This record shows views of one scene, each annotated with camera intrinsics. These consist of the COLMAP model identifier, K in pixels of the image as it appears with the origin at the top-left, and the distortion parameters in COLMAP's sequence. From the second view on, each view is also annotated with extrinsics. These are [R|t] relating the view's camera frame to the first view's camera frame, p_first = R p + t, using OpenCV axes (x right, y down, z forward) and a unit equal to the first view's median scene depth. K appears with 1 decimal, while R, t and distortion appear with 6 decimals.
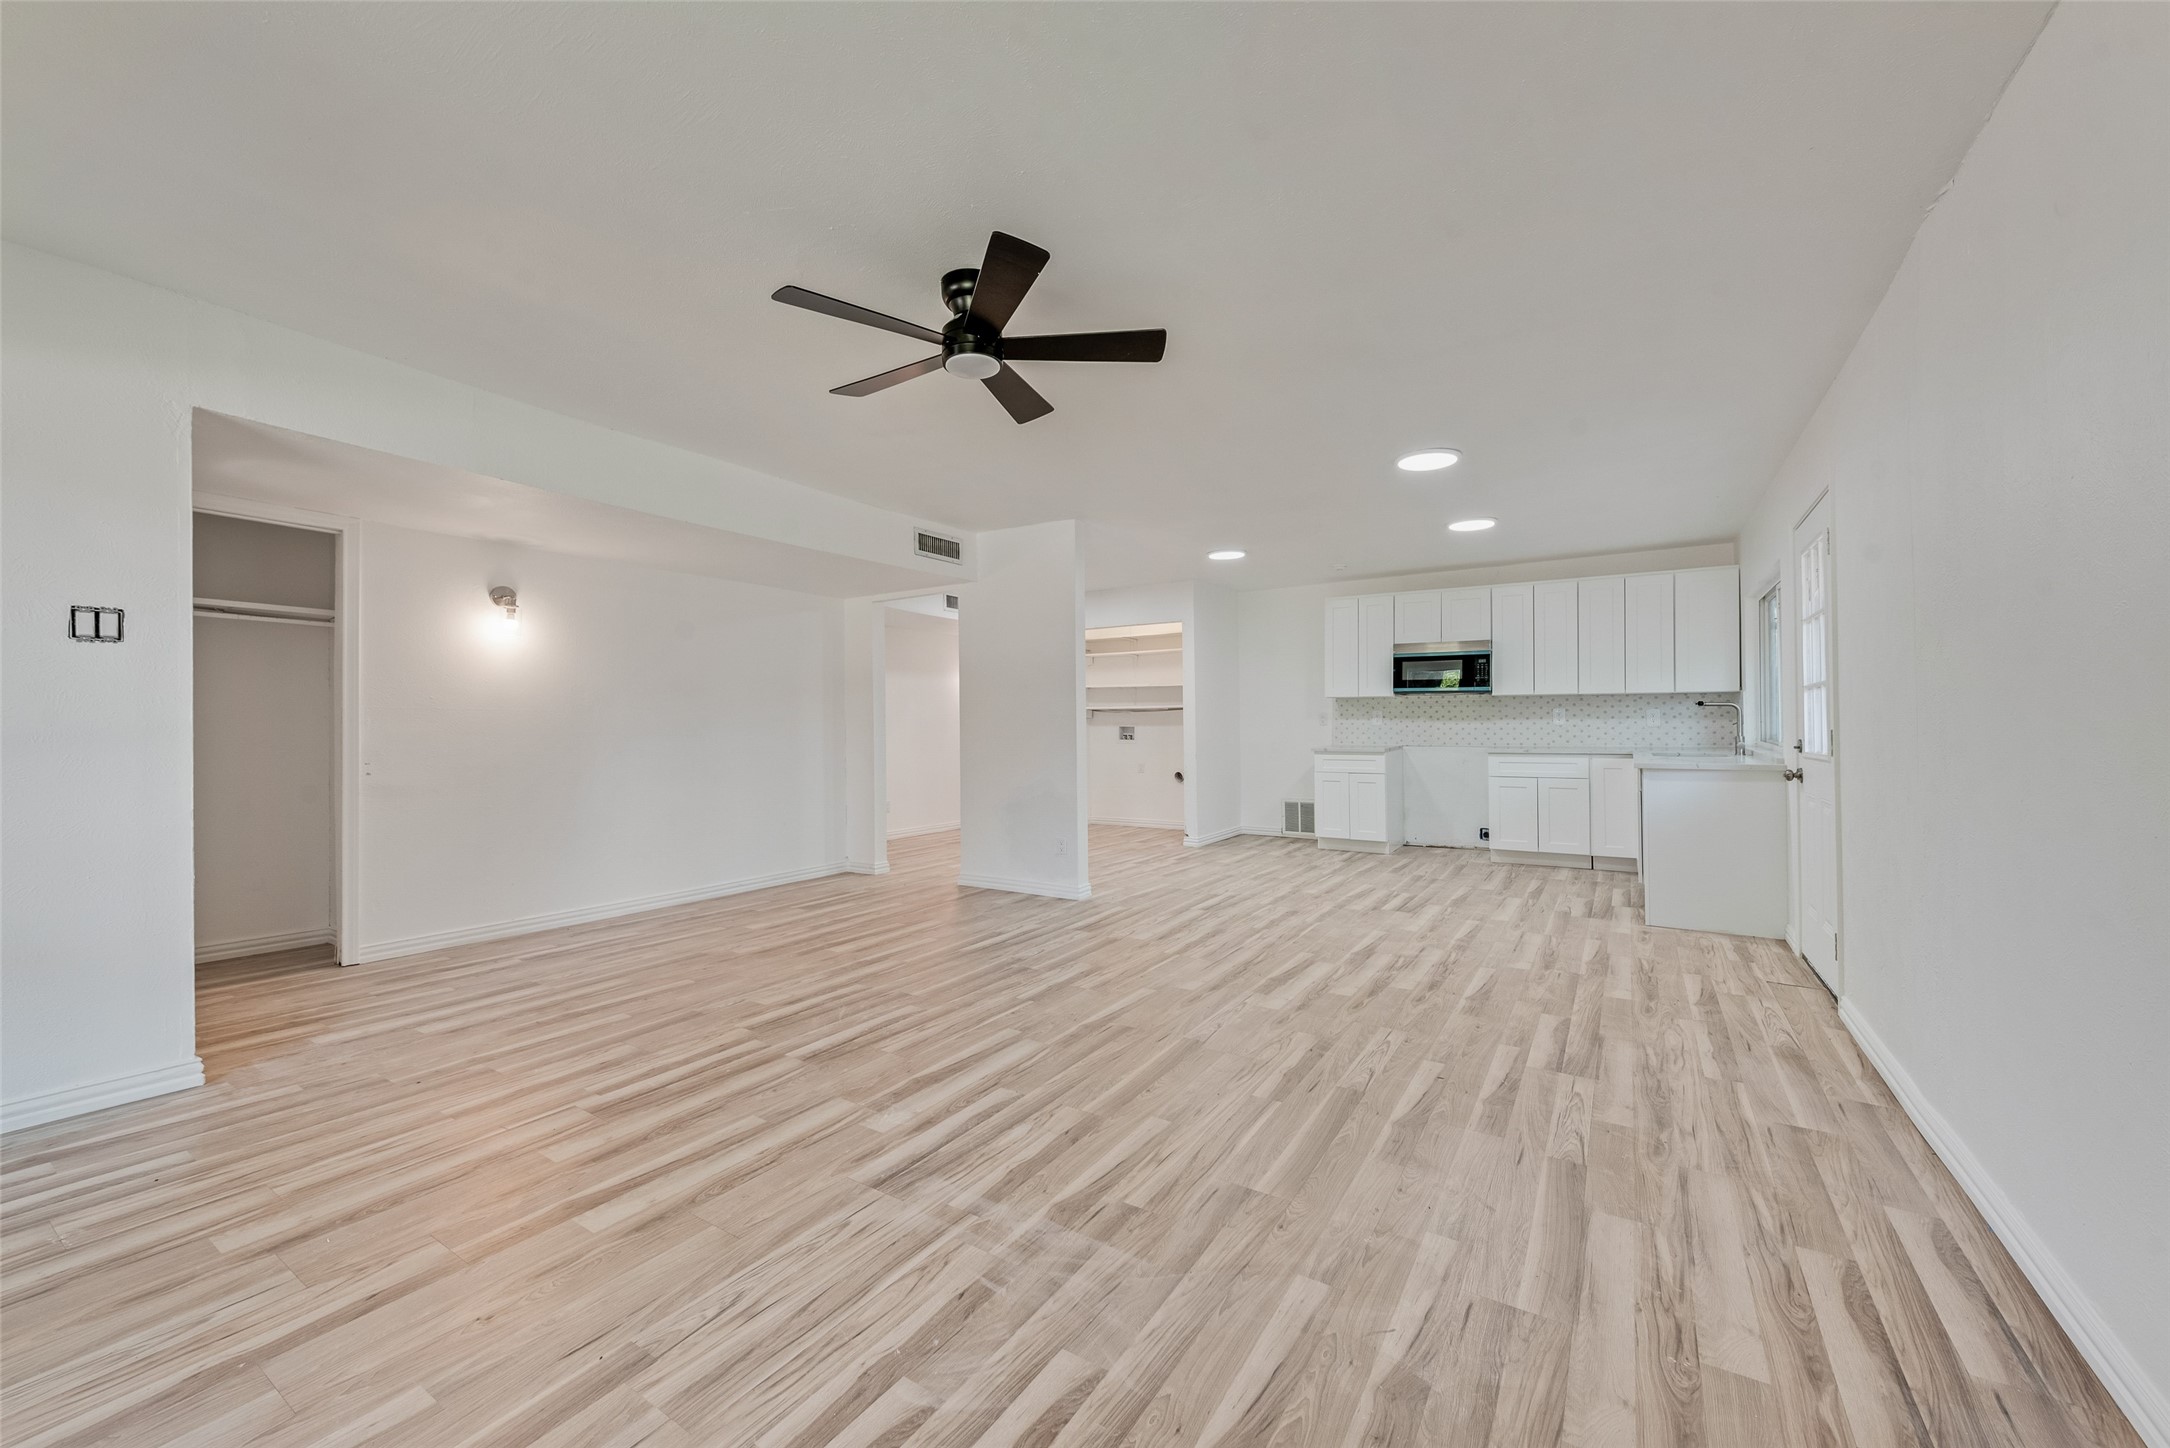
lens RADIAL K [[853.3, 0, 1074.4], [0, 853.3, 707.4], [0, 0, 1]] dist [0.007718, -0.000397]
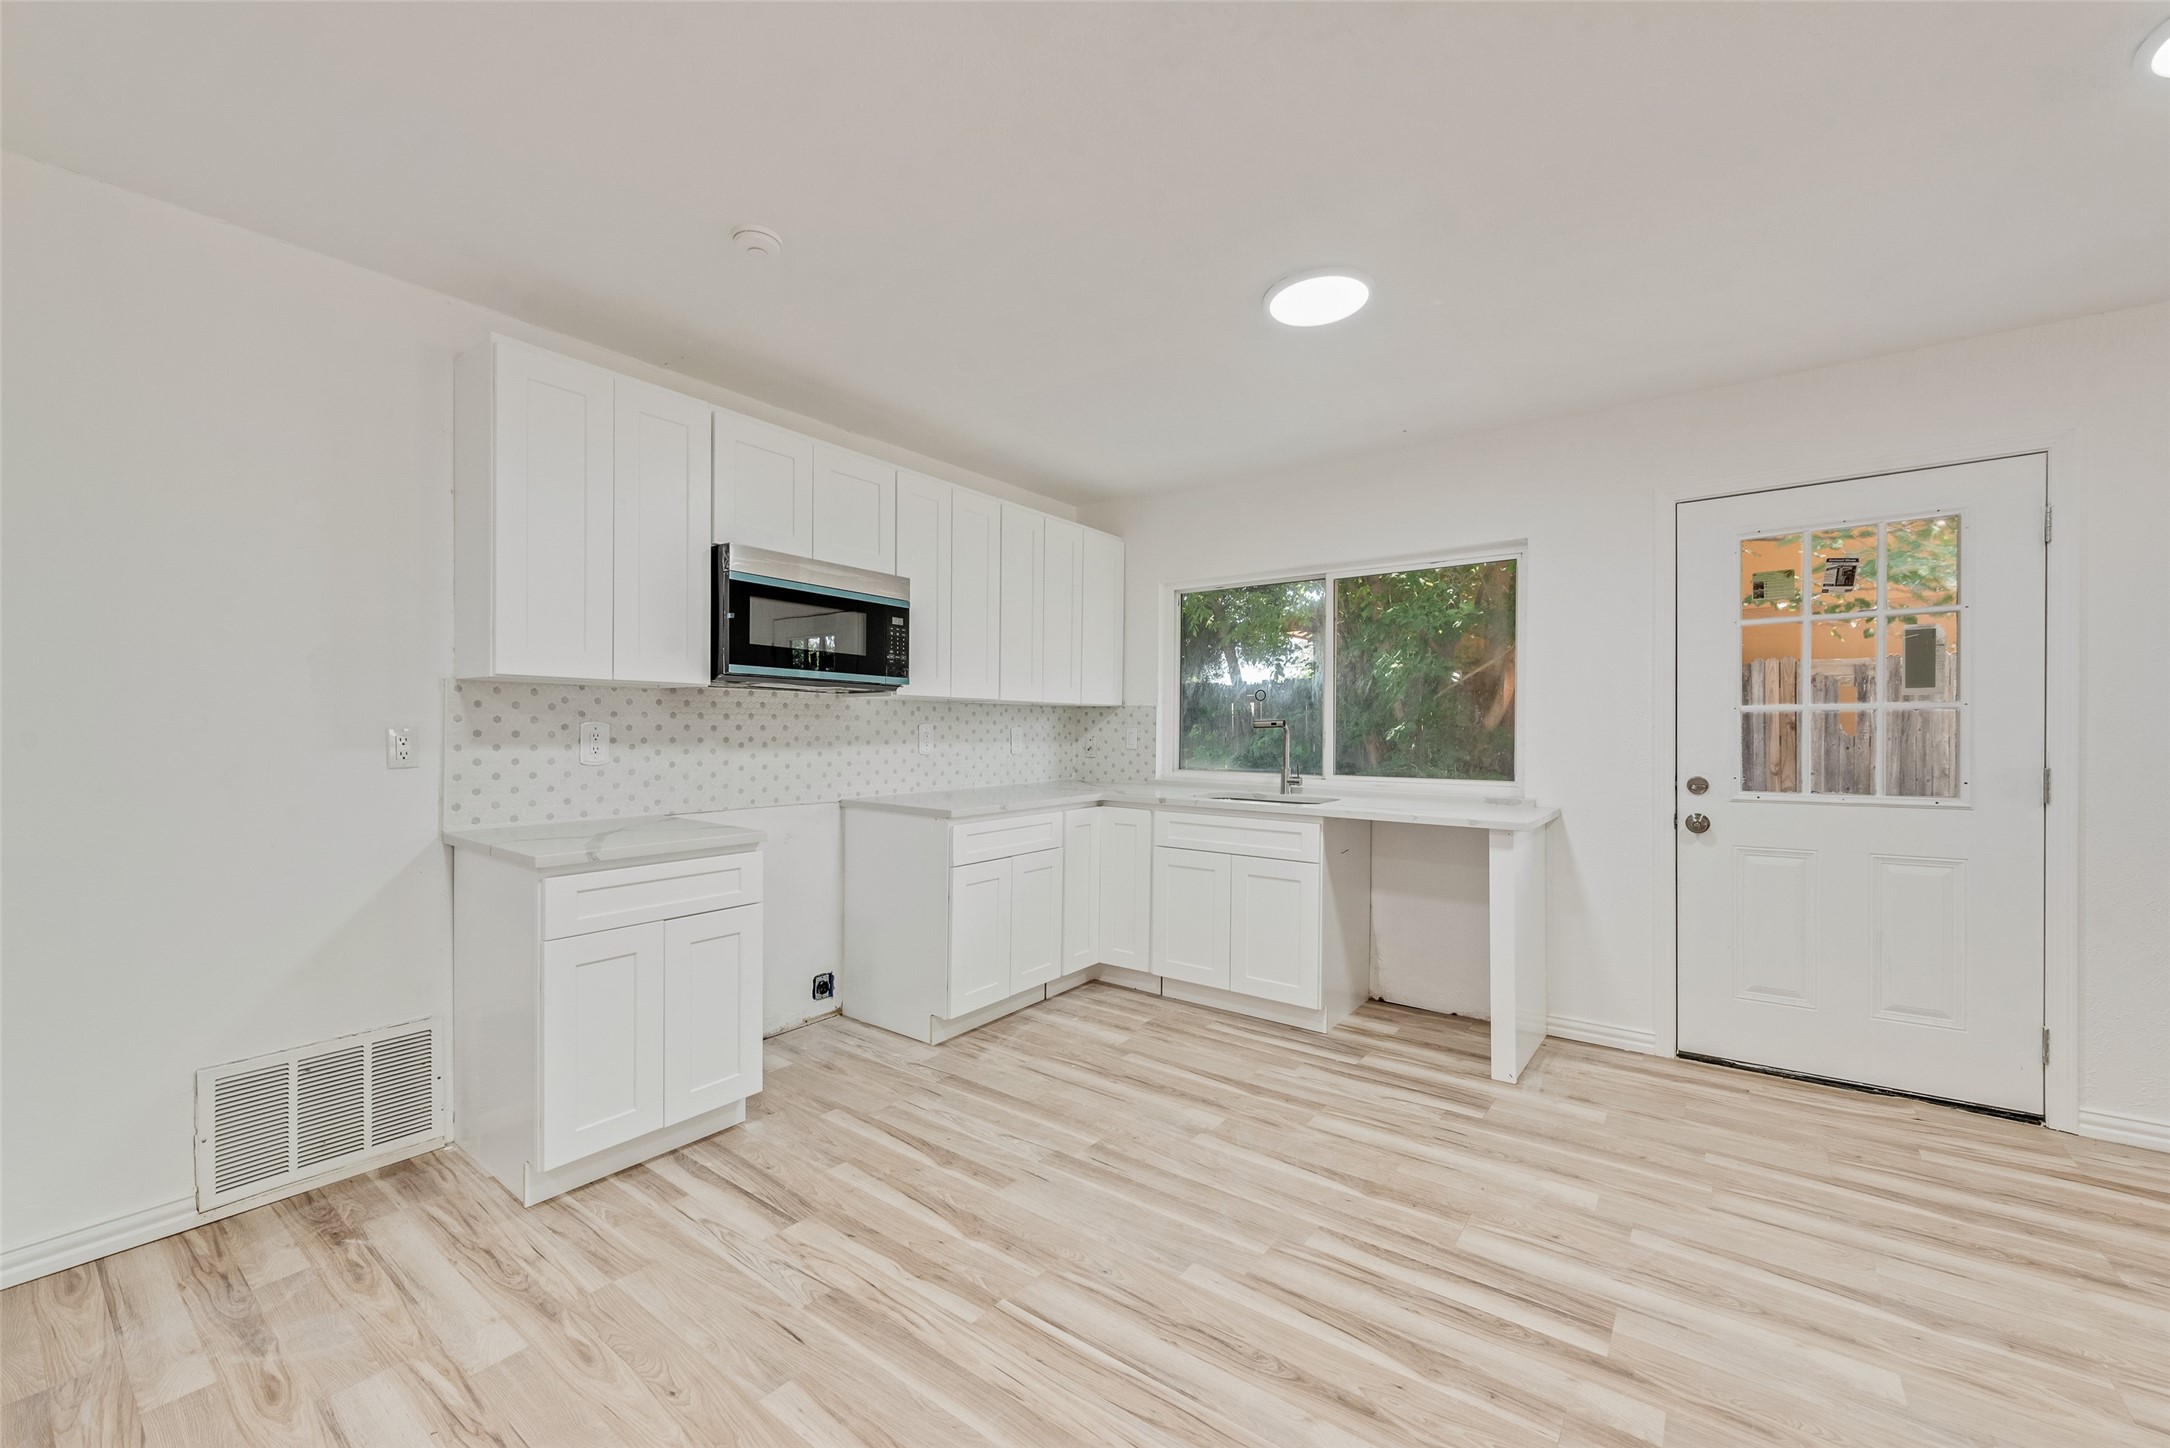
lens RADIAL K [[857.1, 0, 1073.2], [0, 857.1, 731.9], [0, 0, 1]] dist [0.009340, -0.000293]
pose [[0.089560, 0.003842, 0.995974, 0.030297], [-0.016854, 0.999855, -0.002342, 0.010227], [-0.995839, -0.016577, 0.089612, 1.480779]]
